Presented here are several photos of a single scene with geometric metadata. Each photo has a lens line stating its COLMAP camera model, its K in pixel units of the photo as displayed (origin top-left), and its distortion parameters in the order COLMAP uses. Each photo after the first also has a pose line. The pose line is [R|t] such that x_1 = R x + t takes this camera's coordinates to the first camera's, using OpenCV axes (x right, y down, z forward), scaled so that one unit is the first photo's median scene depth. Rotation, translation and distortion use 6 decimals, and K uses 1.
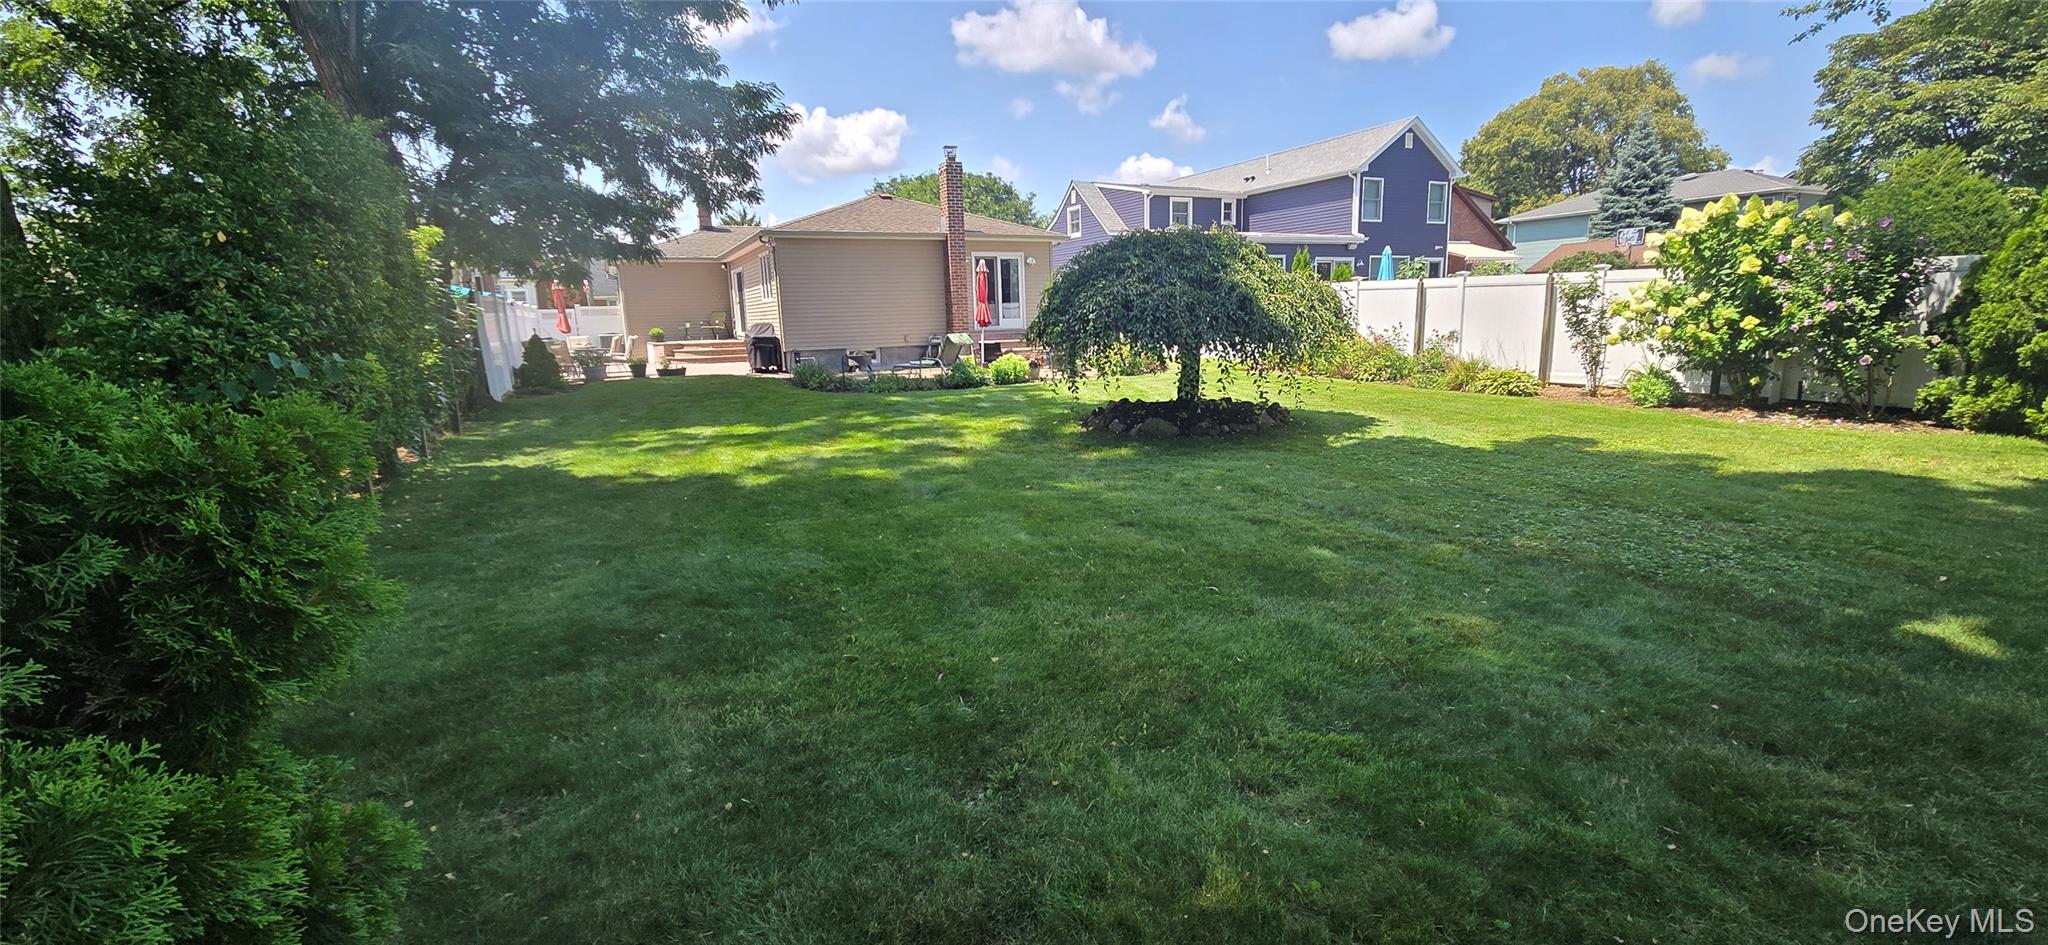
lens RADIAL K [[839.0, 0, 1035.3], [0, 839.0, 482.2], [0, 0, 1]] dist [-0.000472, 0.000515]
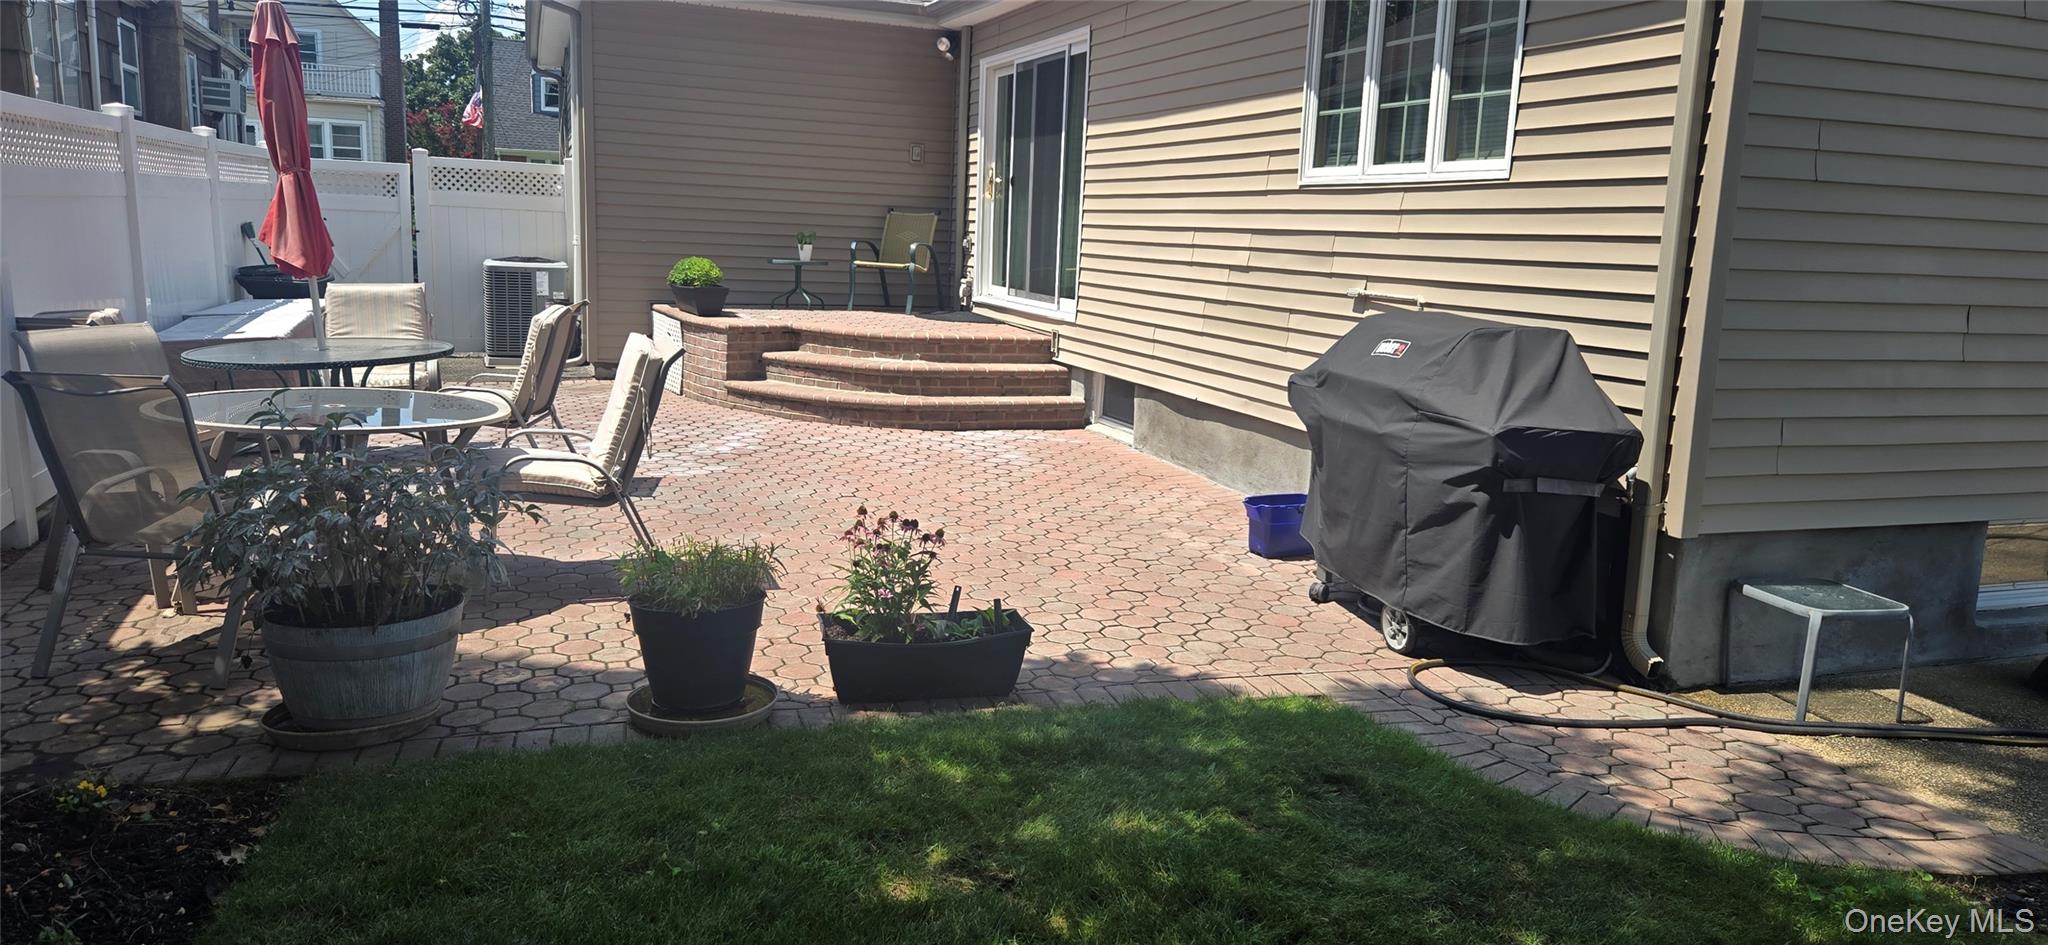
lens RADIAL K [[1377.2, 0, 1031.1], [0, 1377.2, 467.2], [0, 0, 1]] dist [0.034251, -0.001225]
pose [[0.990605, 0.085705, -0.106567, -0.303453], [-0.088568, 0.995818, -0.022417, -0.120708], [0.104201, 0.031645, 0.994053, 0.597909]]
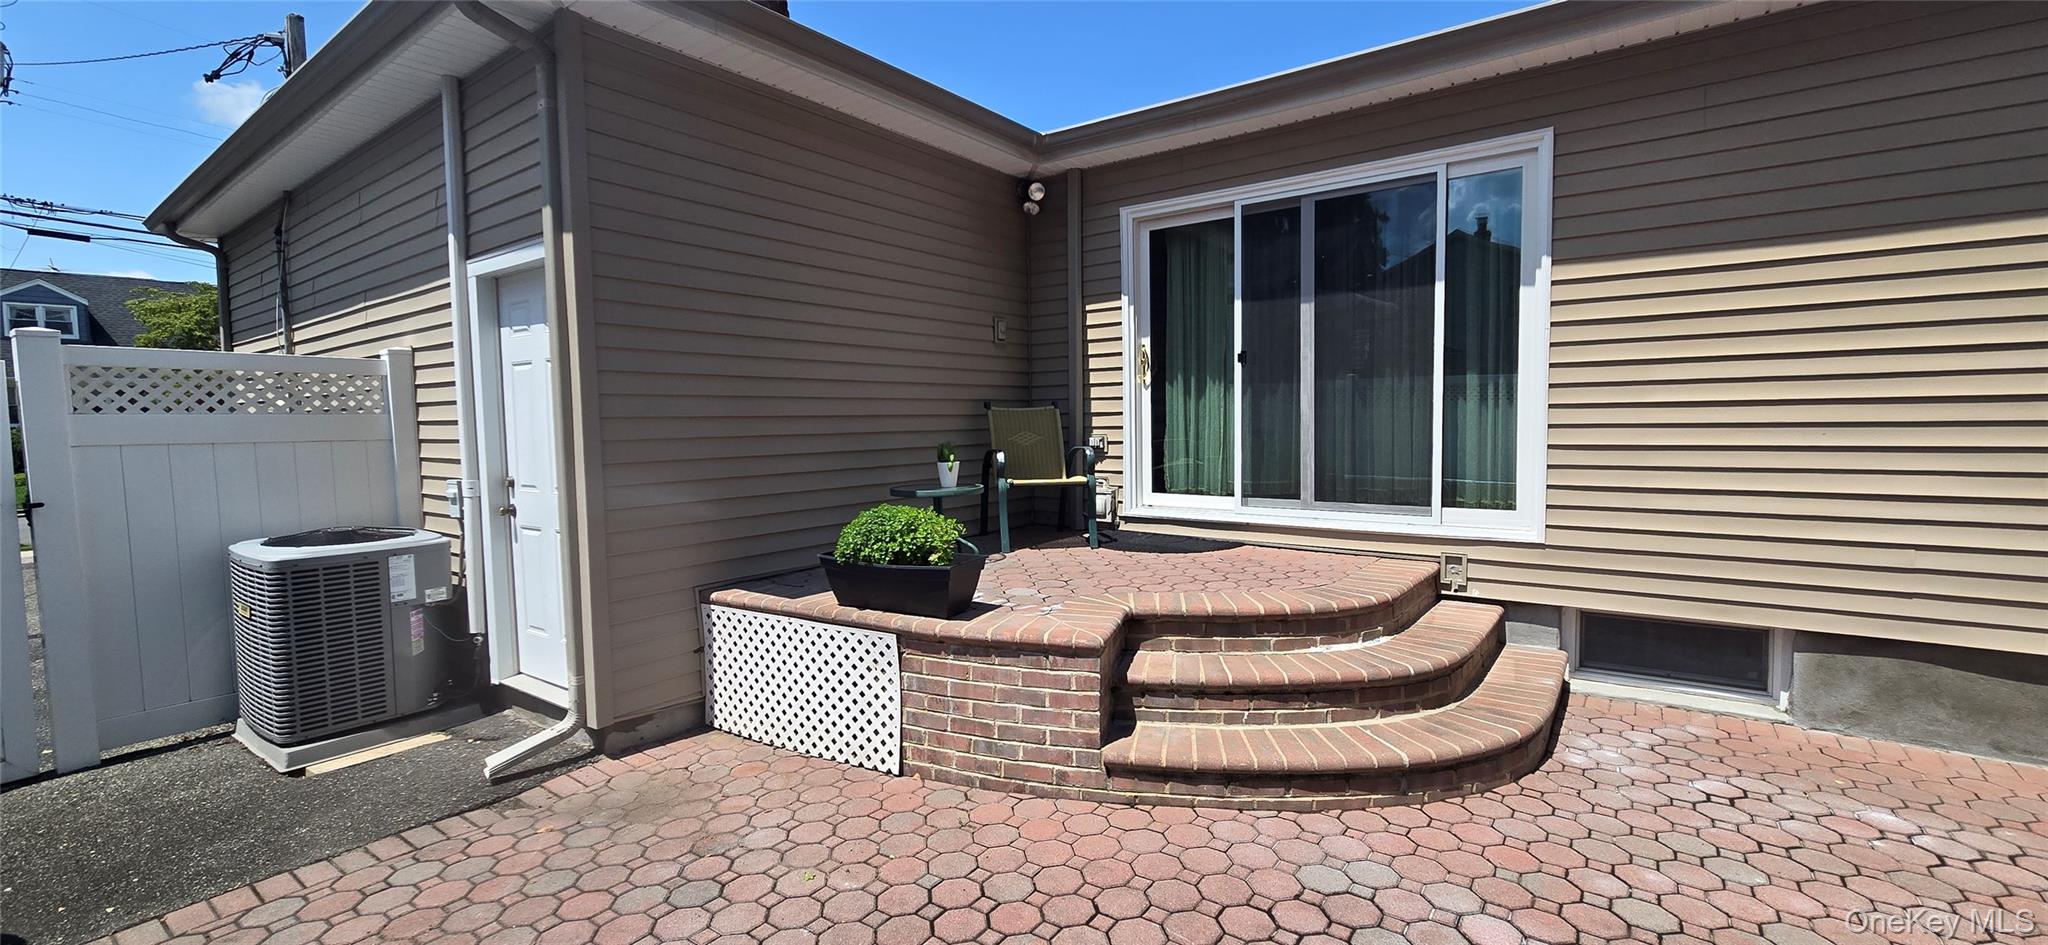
lens RADIAL K [[839.0, 0, 1034.4], [0, 839.0, 468.4], [0, 0, 1]] dist [-0.000472, 0.000515]
pose [[0.893600, -0.014361, 0.448635, -0.499358], [0.079792, 0.988651, -0.127285, -0.172612], [-0.441716, 0.149539, 0.884604, 0.878275]]
